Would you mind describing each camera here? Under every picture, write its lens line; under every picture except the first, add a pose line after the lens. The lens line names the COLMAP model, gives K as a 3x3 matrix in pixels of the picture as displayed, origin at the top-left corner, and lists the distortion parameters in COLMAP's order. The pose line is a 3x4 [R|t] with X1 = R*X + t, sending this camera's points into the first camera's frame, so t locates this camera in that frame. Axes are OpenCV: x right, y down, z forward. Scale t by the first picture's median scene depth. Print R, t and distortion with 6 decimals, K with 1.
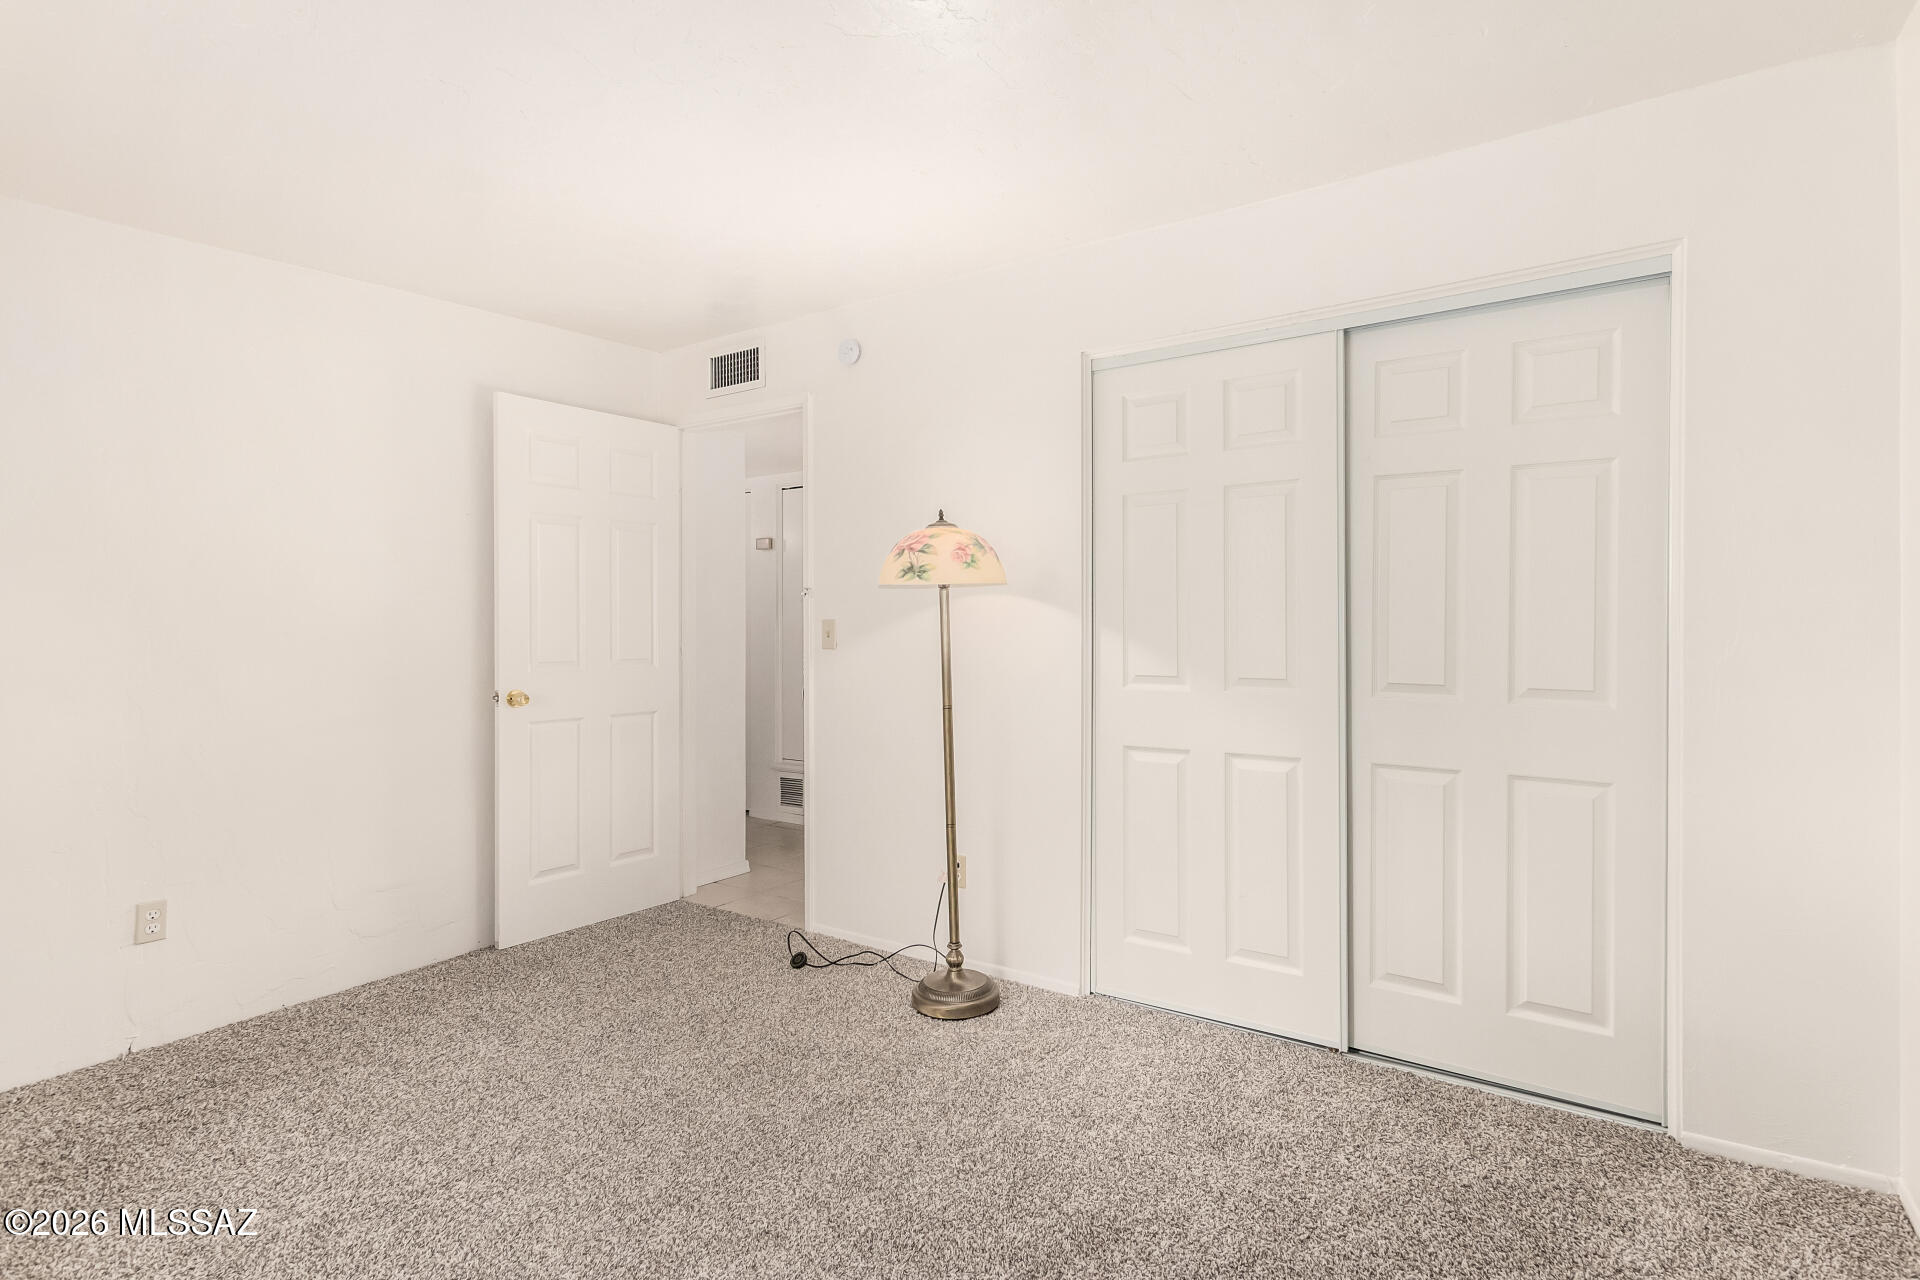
lens RADIAL K [[928.1, 0, 1009.7], [0, 928.1, 633.2], [0, 0, 1]] dist [0.004374, -0.000003]
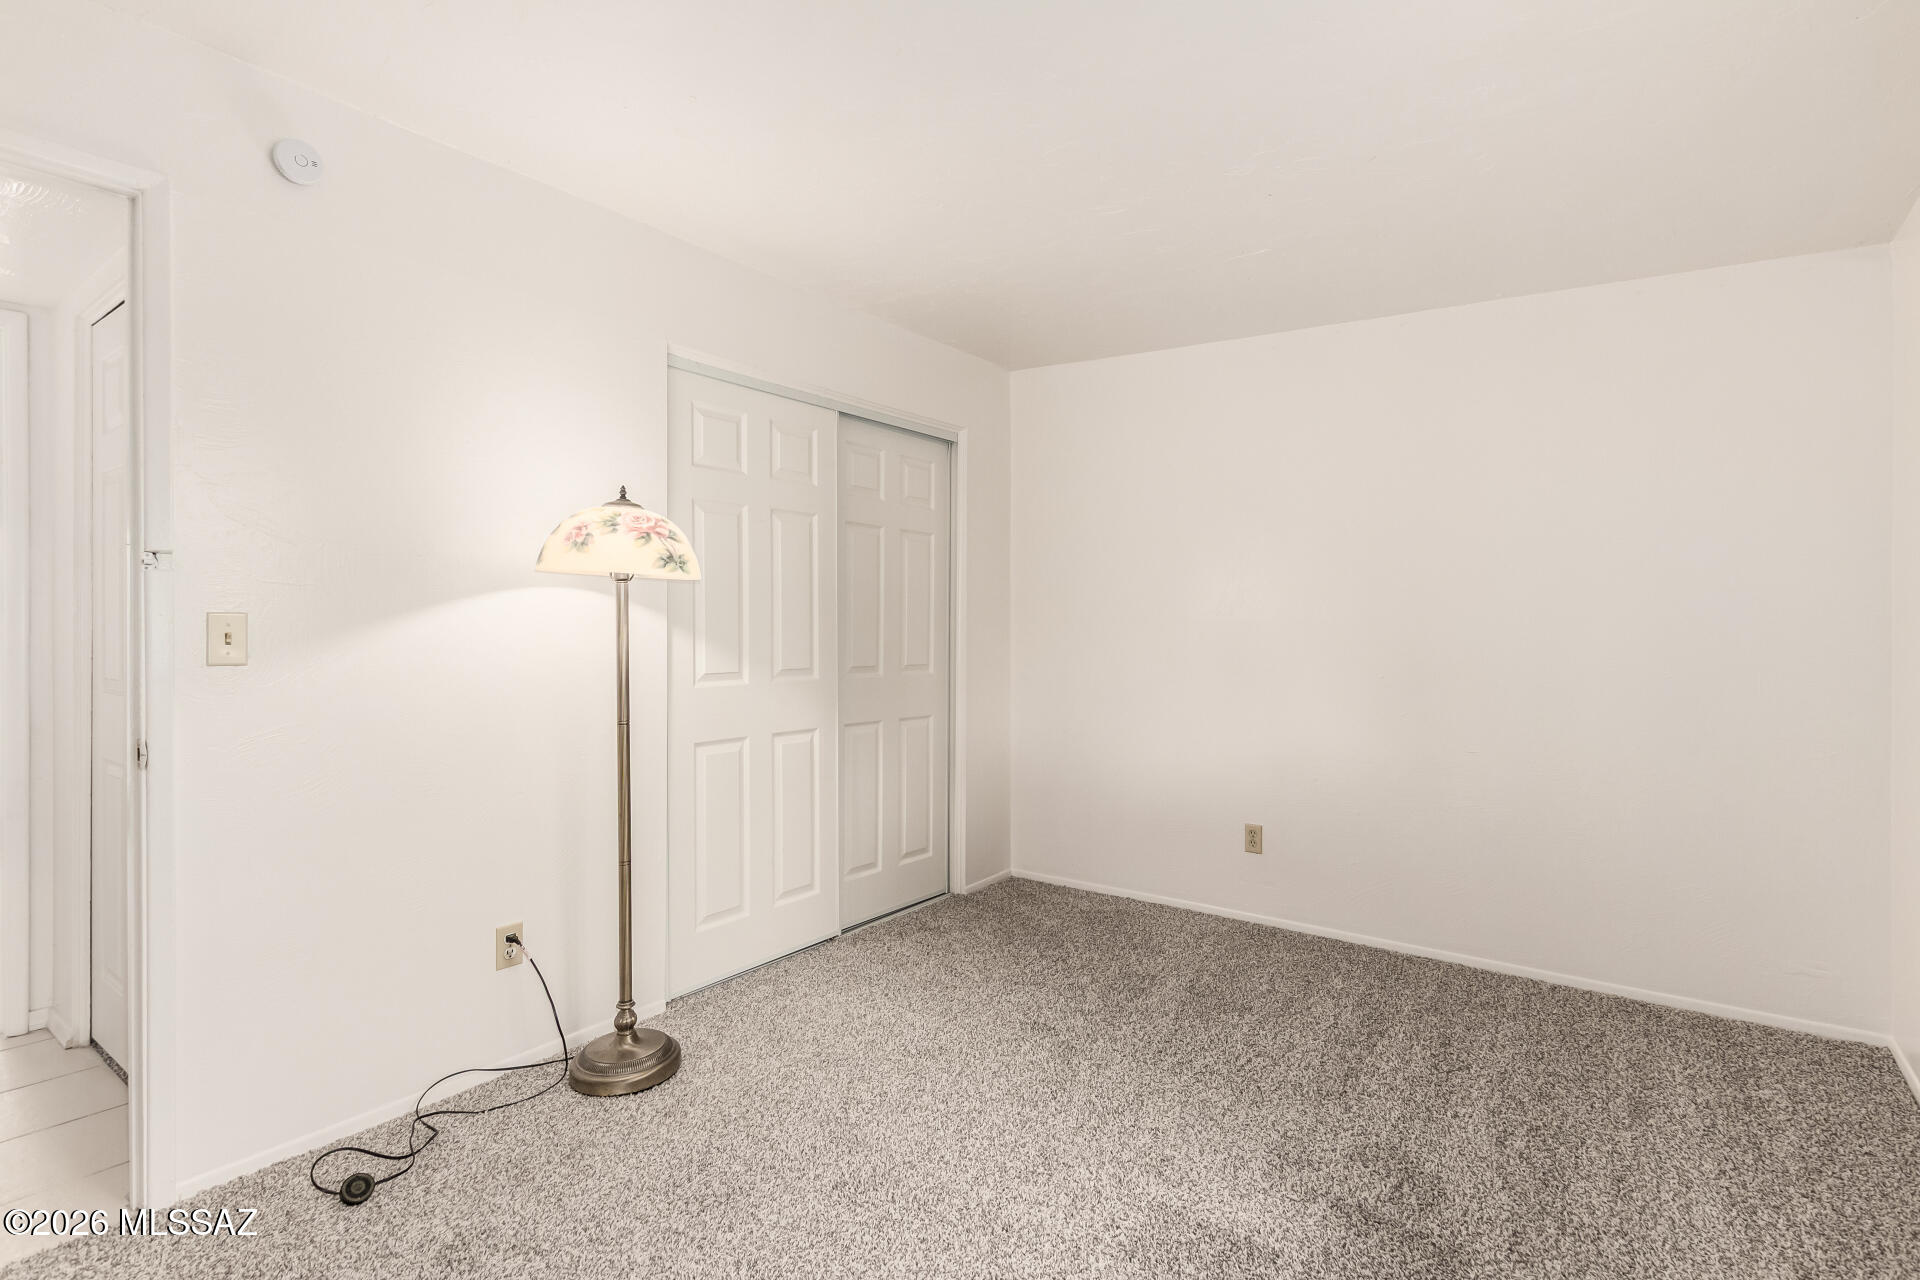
lens RADIAL K [[932.9, 0, 975.4], [0, 932.9, 633.1], [0, 0, 1]] dist [0.005036, 0.000016]
pose [[0.049724, -0.002386, 0.998760, -0.897723], [0.007533, 0.999970, 0.002014, -0.000083], [-0.998735, 0.007424, 0.049740, 0.642521]]
